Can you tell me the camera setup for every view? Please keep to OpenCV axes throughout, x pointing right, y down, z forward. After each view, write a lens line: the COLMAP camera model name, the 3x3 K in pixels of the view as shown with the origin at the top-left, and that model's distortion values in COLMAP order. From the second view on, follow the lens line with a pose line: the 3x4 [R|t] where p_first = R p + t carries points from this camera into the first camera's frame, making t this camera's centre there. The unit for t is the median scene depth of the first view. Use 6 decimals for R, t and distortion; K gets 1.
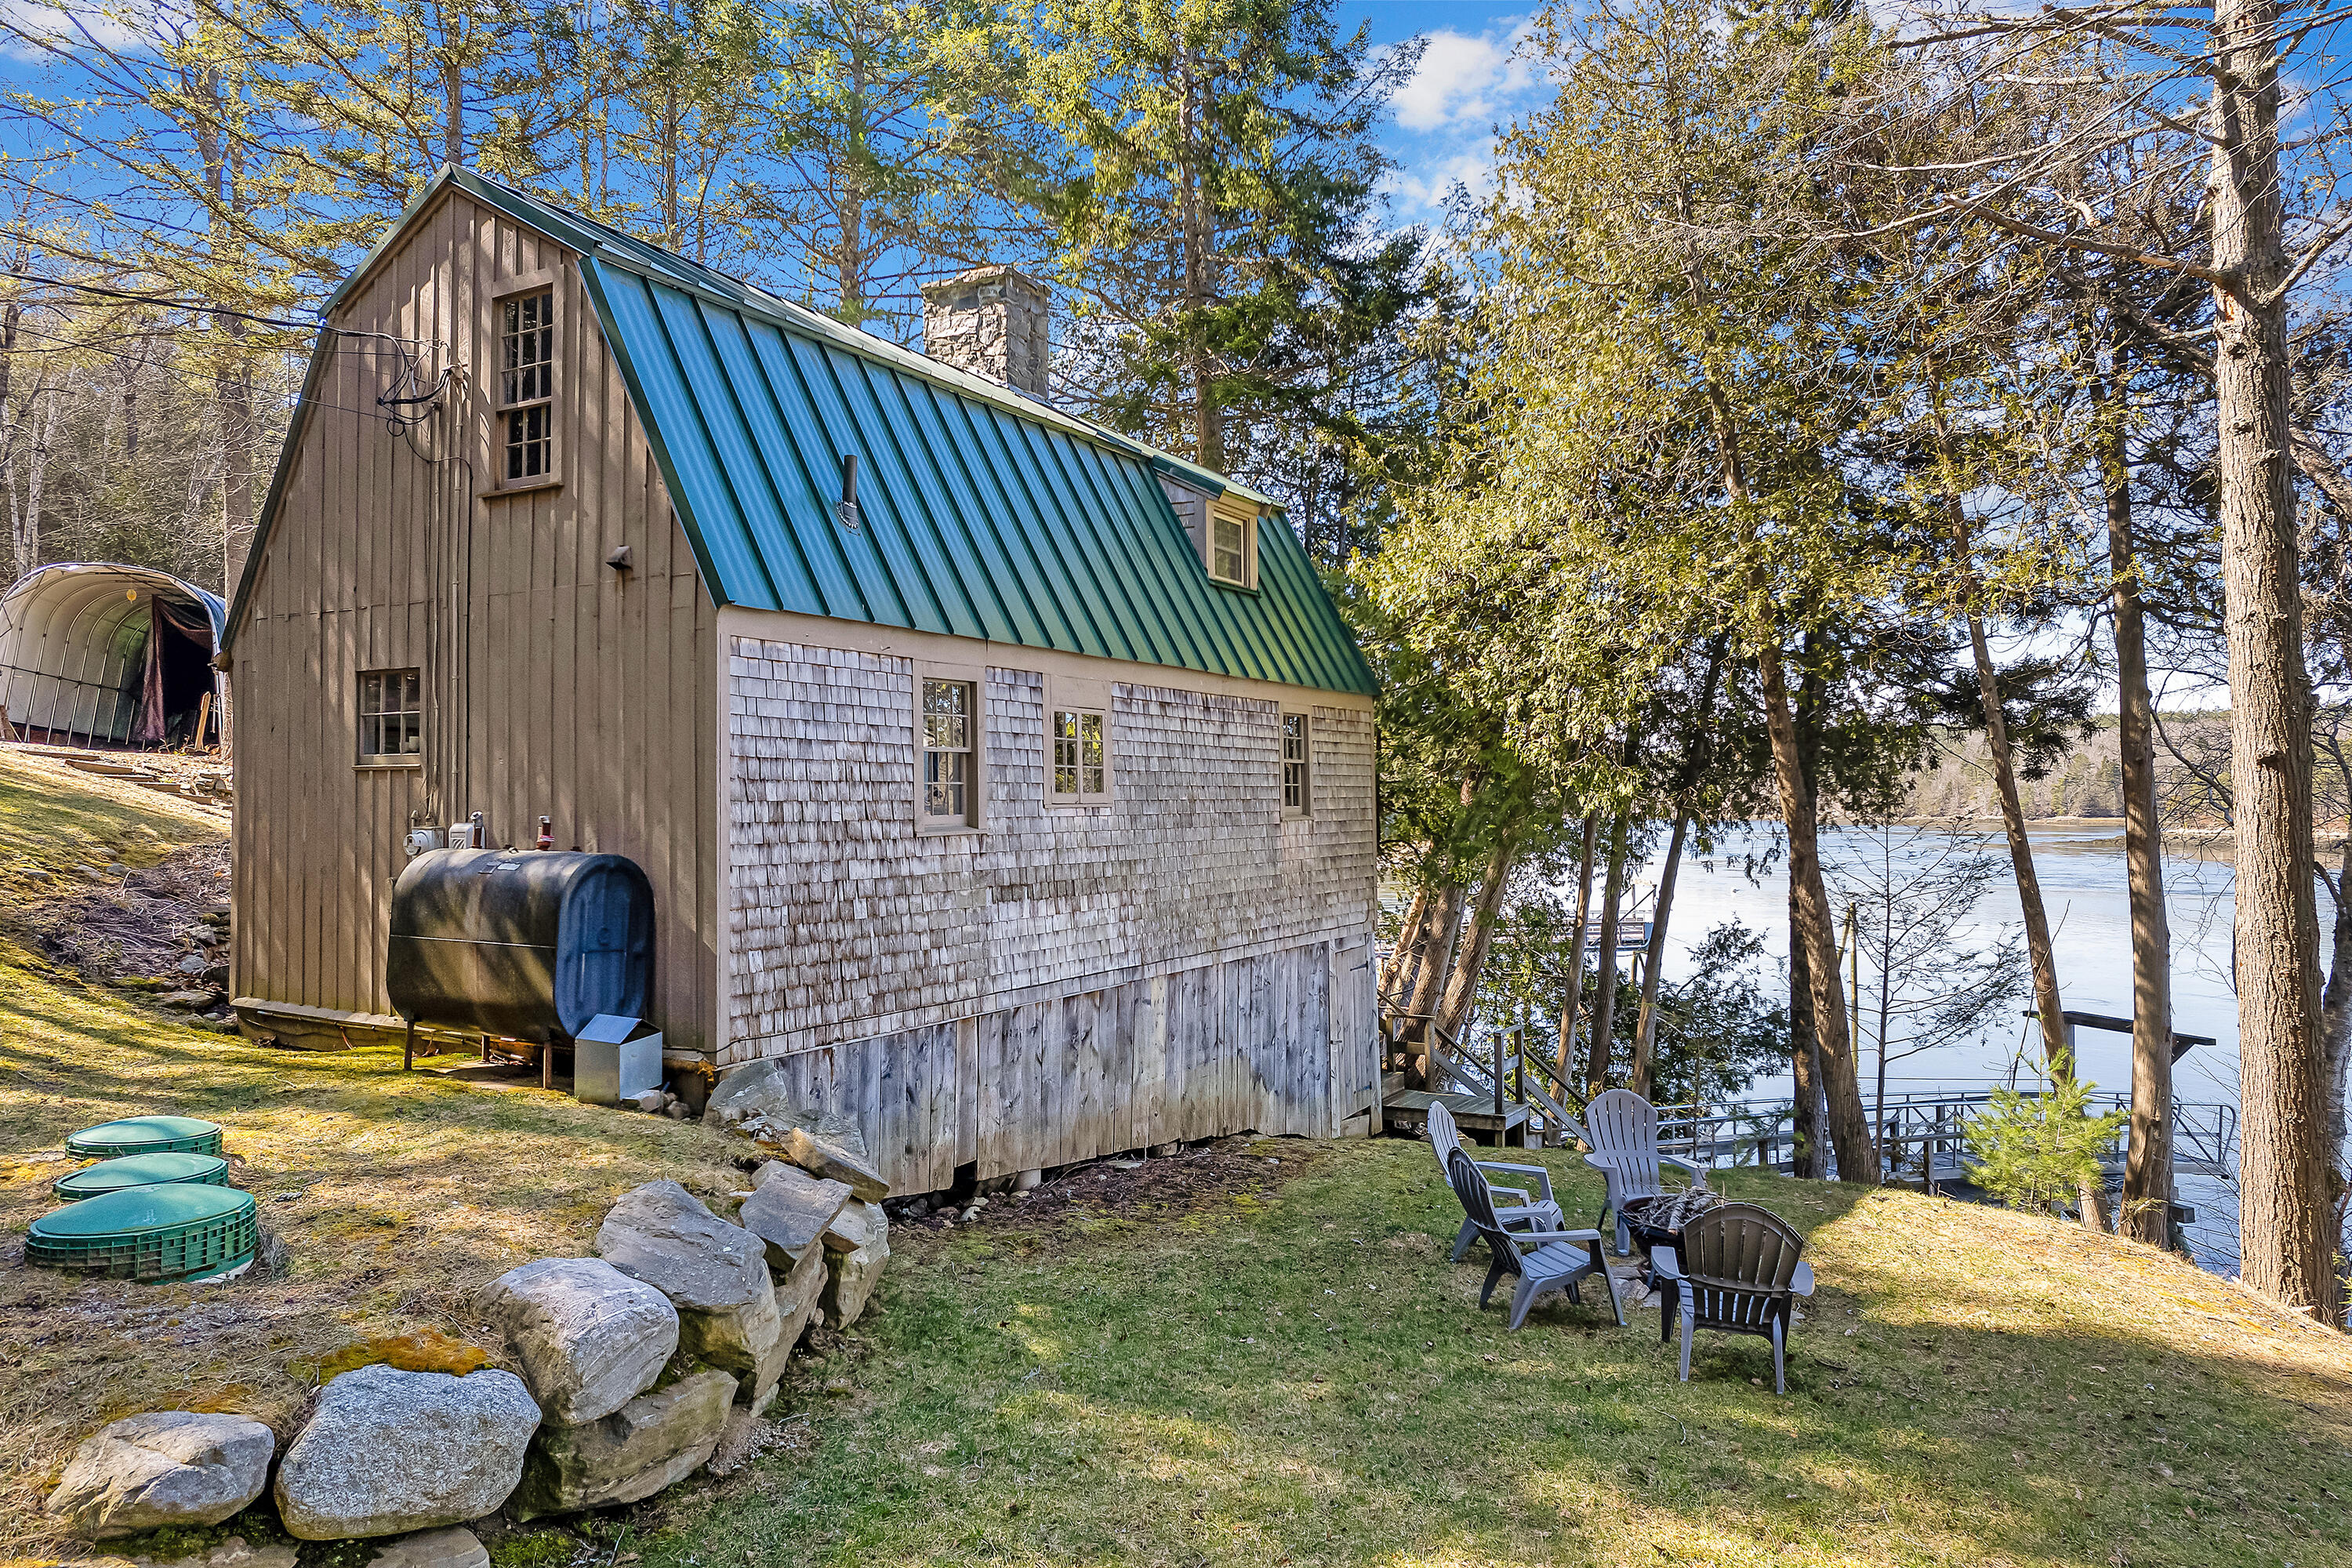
lens RADIAL K [[1524.1, 0, 1181.7], [0, 1524.1, 768.8], [0, 0, 1]] dist [-0.047216, 0.065759]
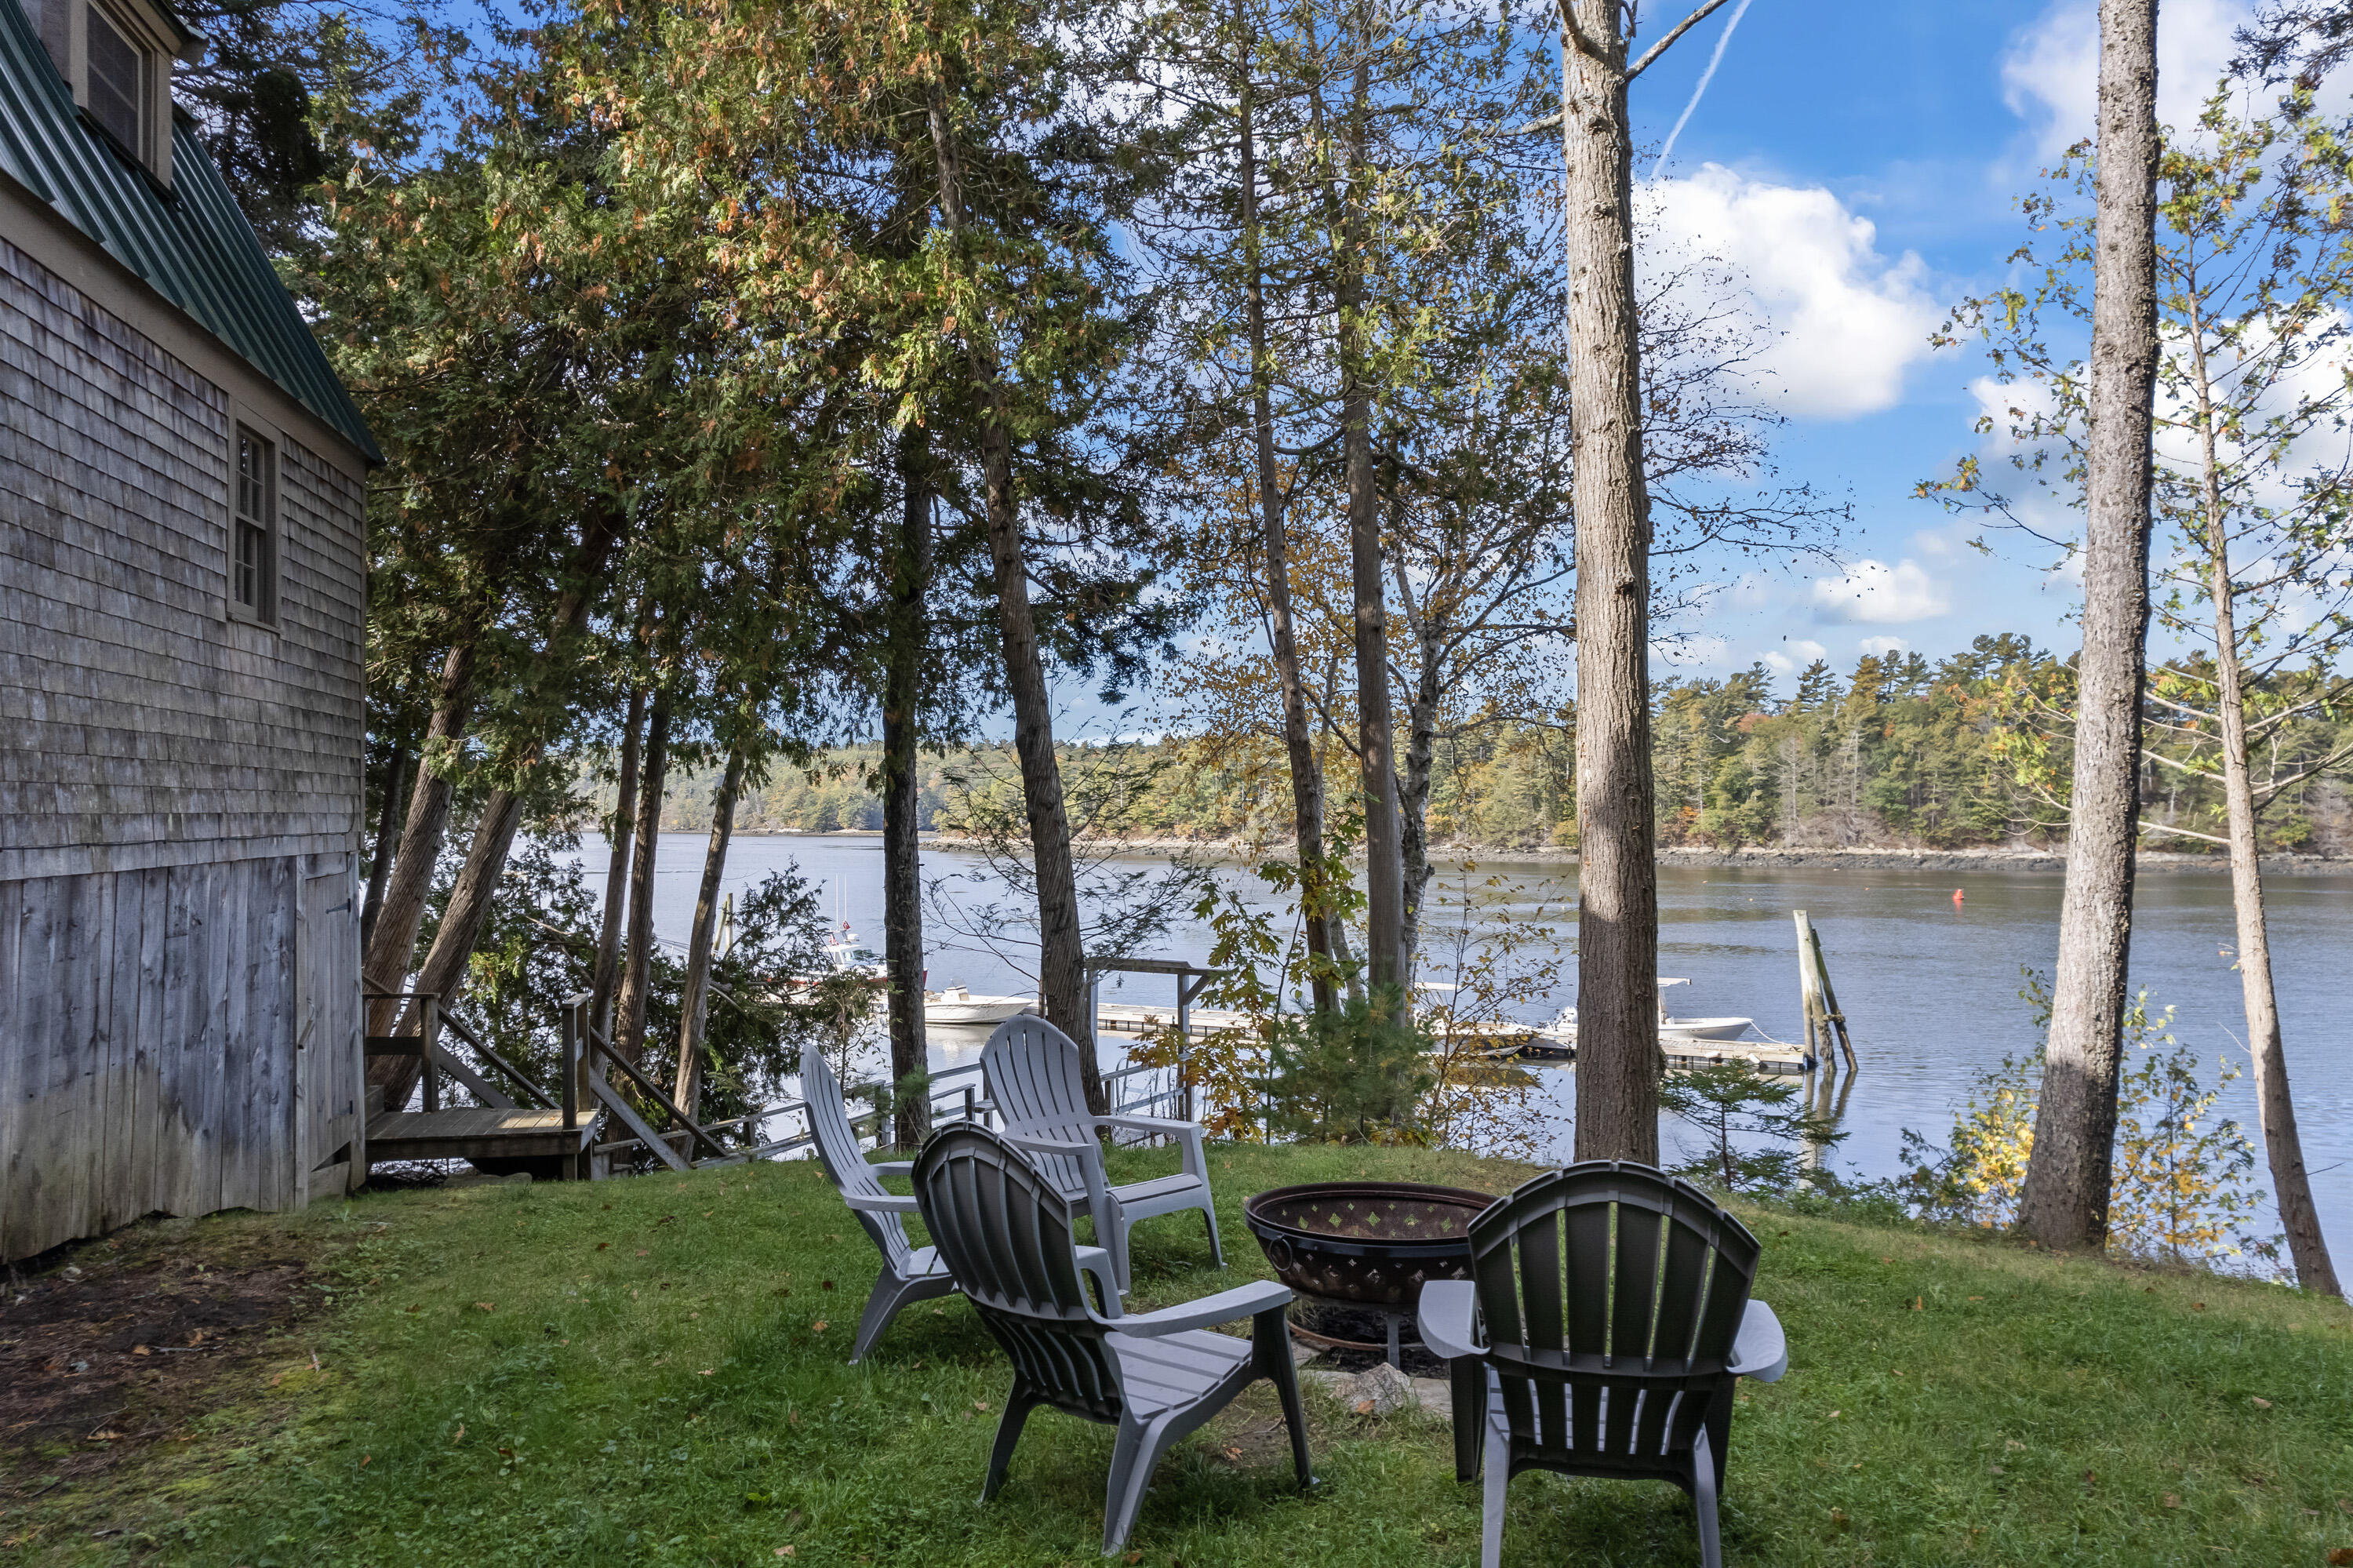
lens RADIAL K [[1504.5, 0, 1179.1], [0, 1504.5, 786.5], [0, 0, 1]] dist [-0.071804, 0.059404]
pose [[0.729746, 0.023517, 0.683314, -0.060908], [-0.023903, 0.999675, -0.008878, 0.128755], [-0.683300, -0.009855, 0.730071, 0.575243]]
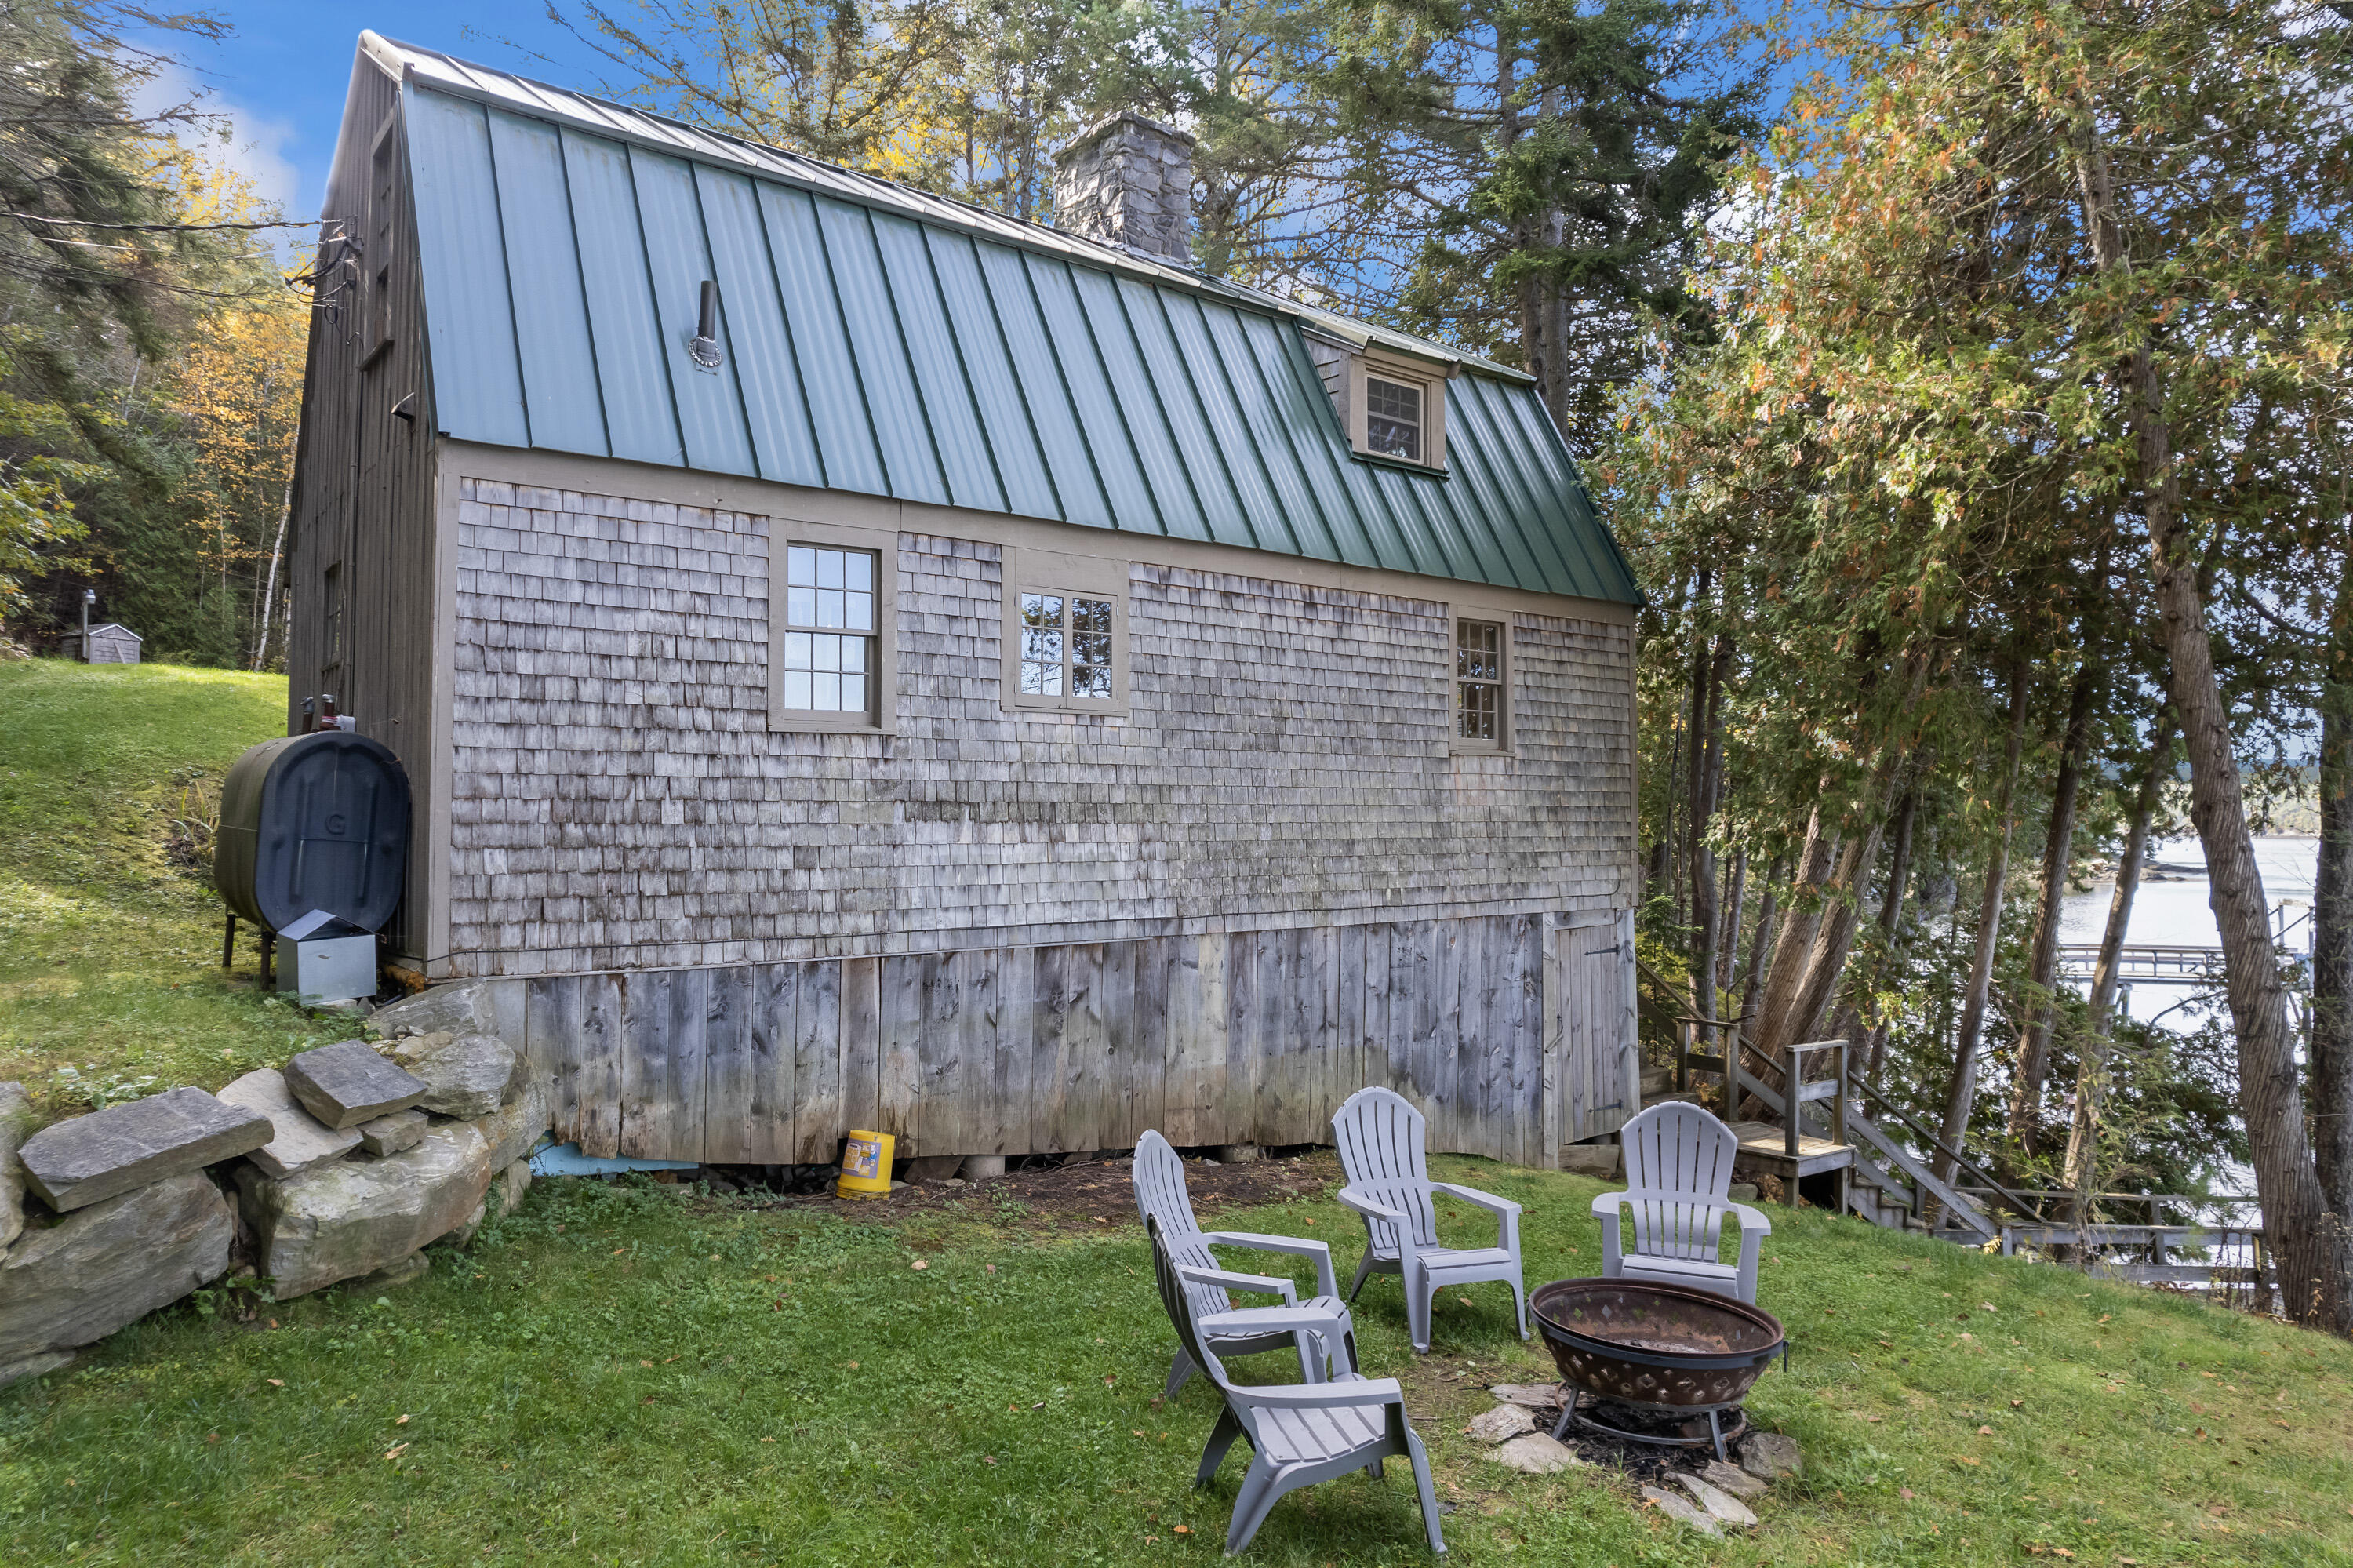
lens RADIAL K [[1505.8, 0, 1178.2], [0, 1505.8, 778.1], [0, 0, 1]] dist [-0.068968, -0.001803]
pose [[0.923291, 0.002104, -0.384096, 0.336296], [-0.003136, 0.999993, -0.002059, 0.069910], [0.384089, 0.003105, 0.923291, 0.330163]]
